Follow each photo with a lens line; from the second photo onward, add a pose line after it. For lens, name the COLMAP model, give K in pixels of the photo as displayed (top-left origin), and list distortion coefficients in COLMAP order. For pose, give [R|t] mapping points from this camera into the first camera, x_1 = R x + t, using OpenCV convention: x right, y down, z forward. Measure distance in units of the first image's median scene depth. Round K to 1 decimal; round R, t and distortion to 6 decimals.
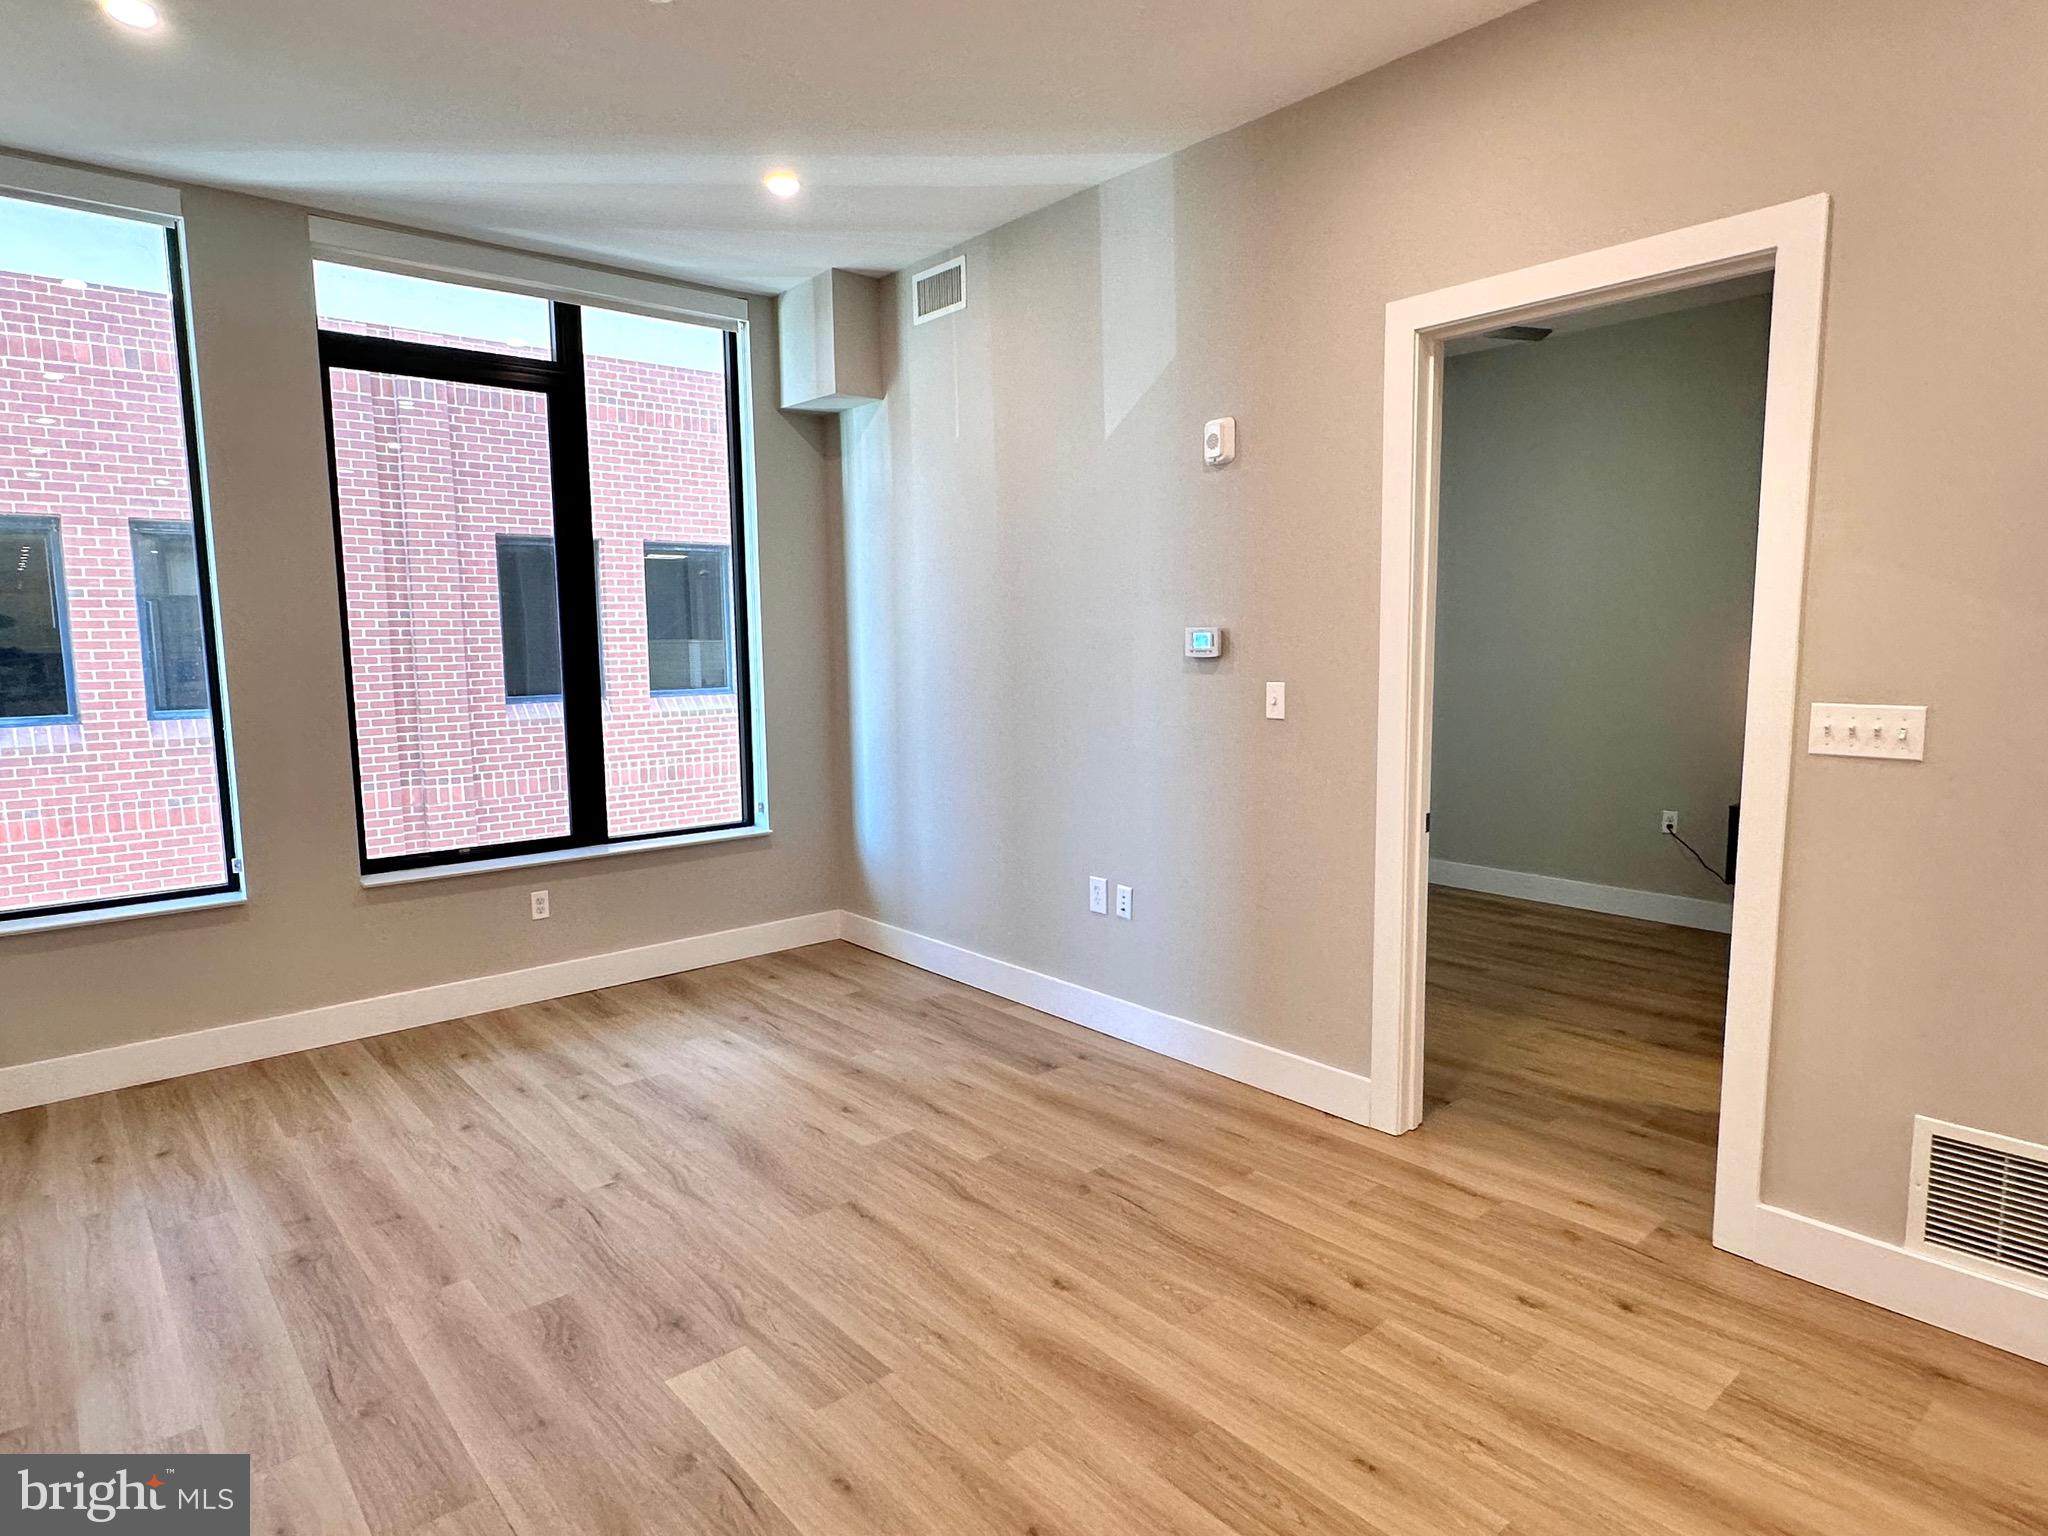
lens RADIAL K [[1171.6, 0, 1021.9], [0, 1171.6, 771.7], [0, 0, 1]] dist [-0.001628, -0.001439]
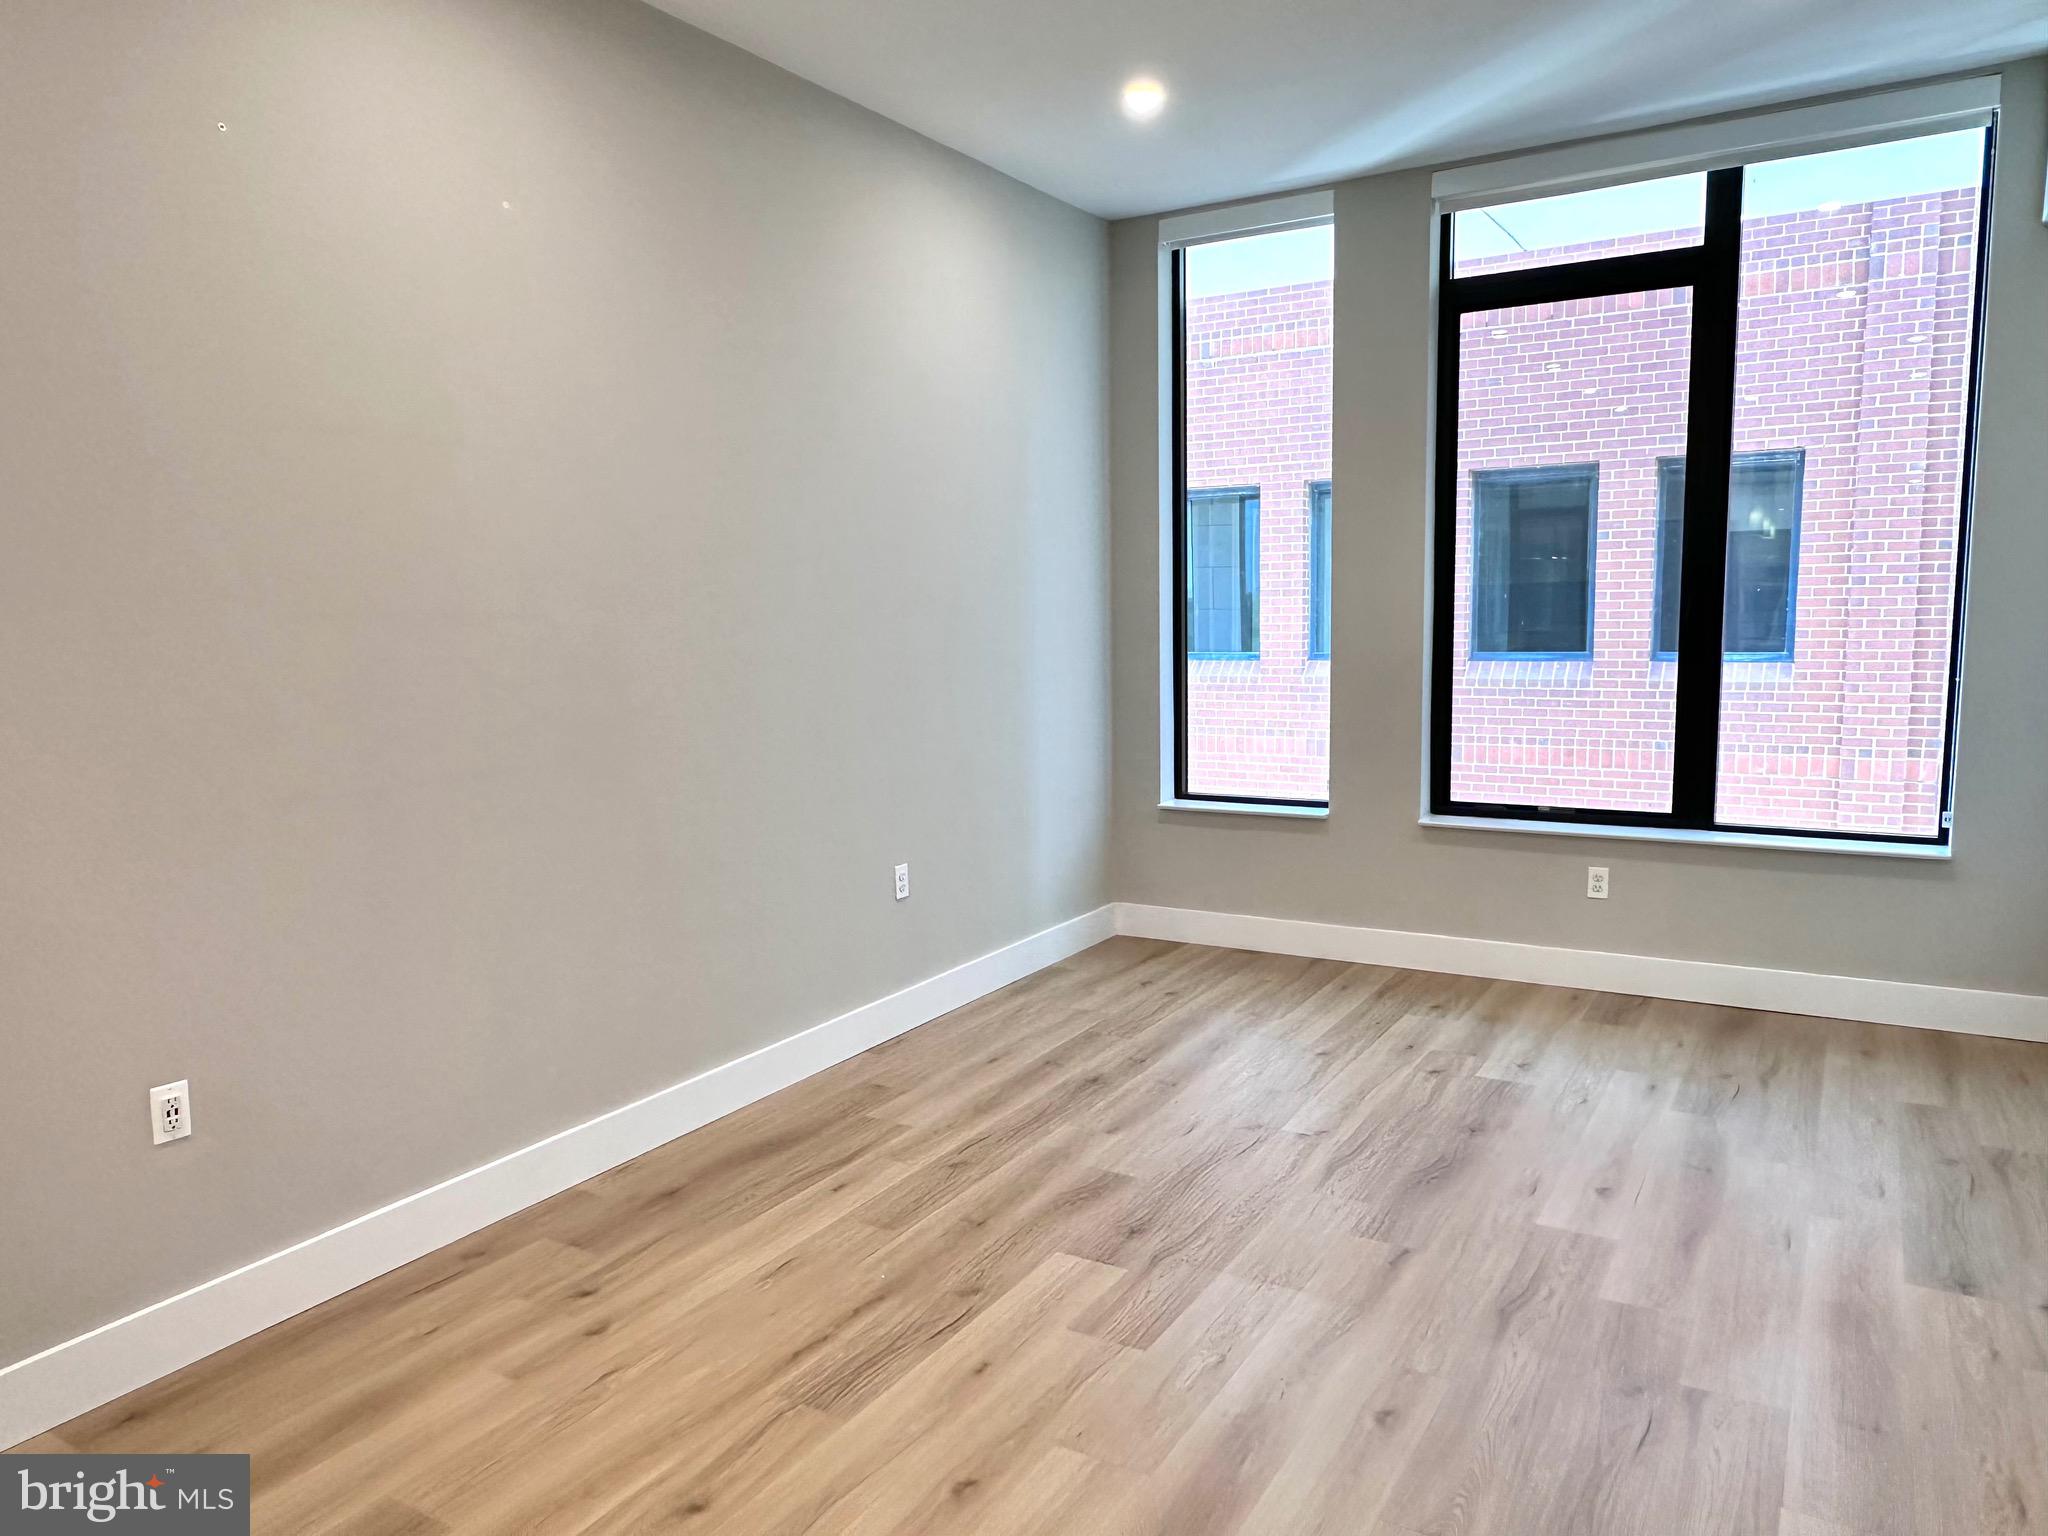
lens RADIAL K [[1390.2, 0, 1021.5], [0, 1390.2, 768.0], [0, 0, 1]] dist [-0.003021, -0.004130]
pose [[0.306958, 0.118674, -0.944295, 0.469229], [-0.094013, 0.991123, 0.093999, -0.031504], [0.947068, 0.059922, 0.315391, 0.276454]]
